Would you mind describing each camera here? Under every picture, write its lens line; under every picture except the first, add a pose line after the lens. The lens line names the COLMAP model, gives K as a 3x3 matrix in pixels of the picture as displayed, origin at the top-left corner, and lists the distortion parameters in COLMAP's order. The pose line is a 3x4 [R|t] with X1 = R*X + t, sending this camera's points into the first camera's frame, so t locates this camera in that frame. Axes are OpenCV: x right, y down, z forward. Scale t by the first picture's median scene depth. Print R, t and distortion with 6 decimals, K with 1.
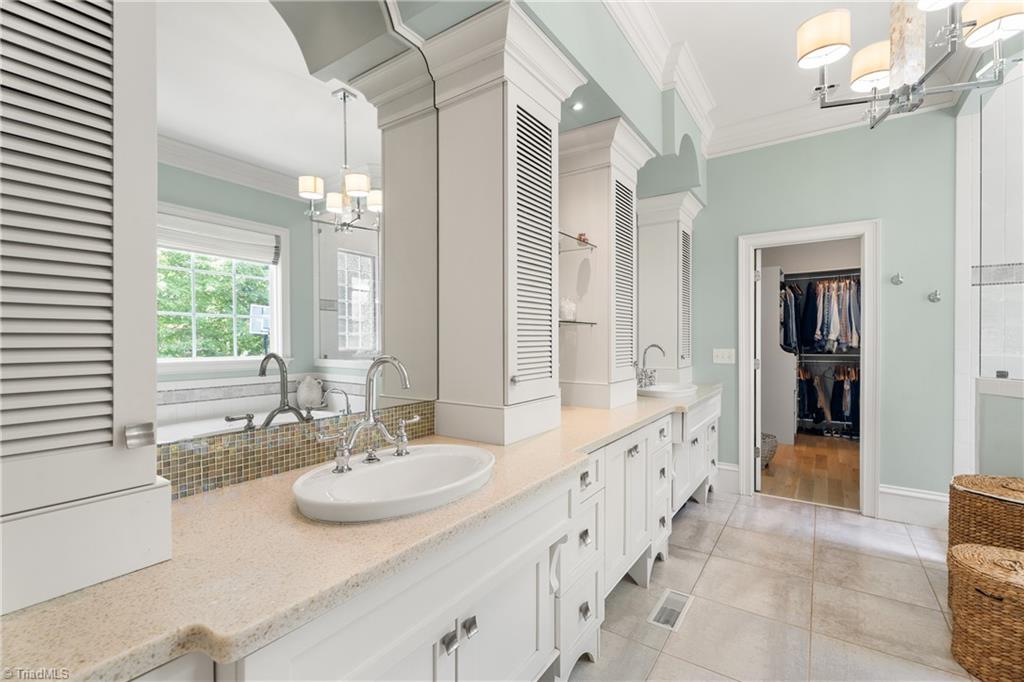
lens RADIAL K [[455.3, 0, 512.0], [0, 455.3, 341.0], [0, 0, 1]] dist [-0.000132, -0.000112]
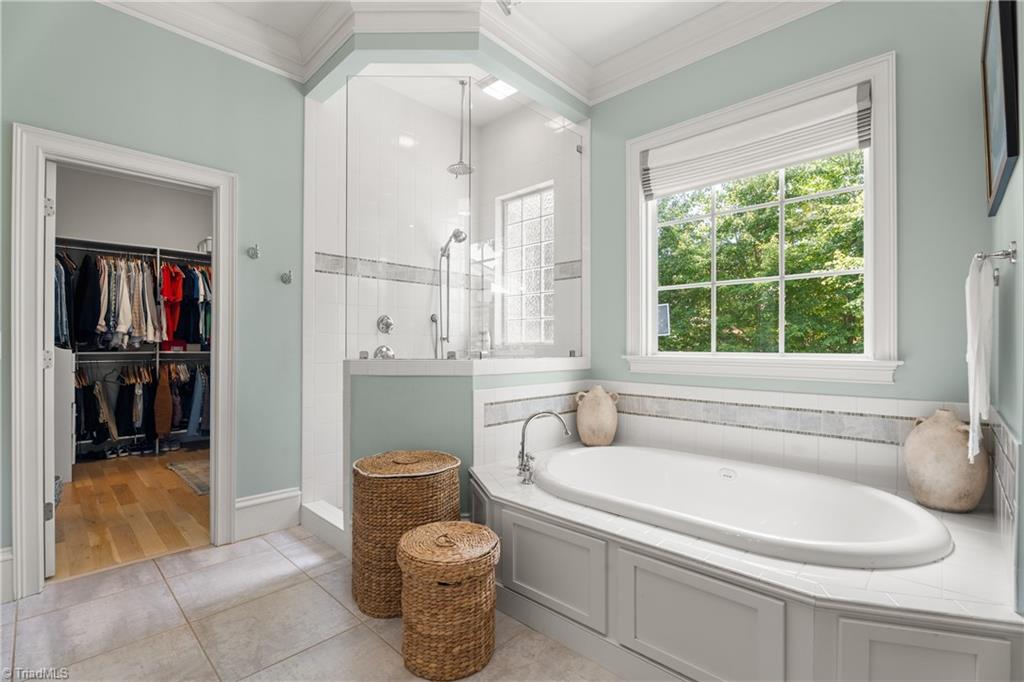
lens RADIAL K [[461.3, 0, 510.2], [0, 461.3, 346.0], [0, 0, 1]] dist [-0.014410, -0.000502]
pose [[0.168340, 0.003271, 0.985724, 0.066036], [0.002278, 0.999991, -0.003707, 0.035617], [-0.985726, 0.002870, 0.168331, 0.308492]]
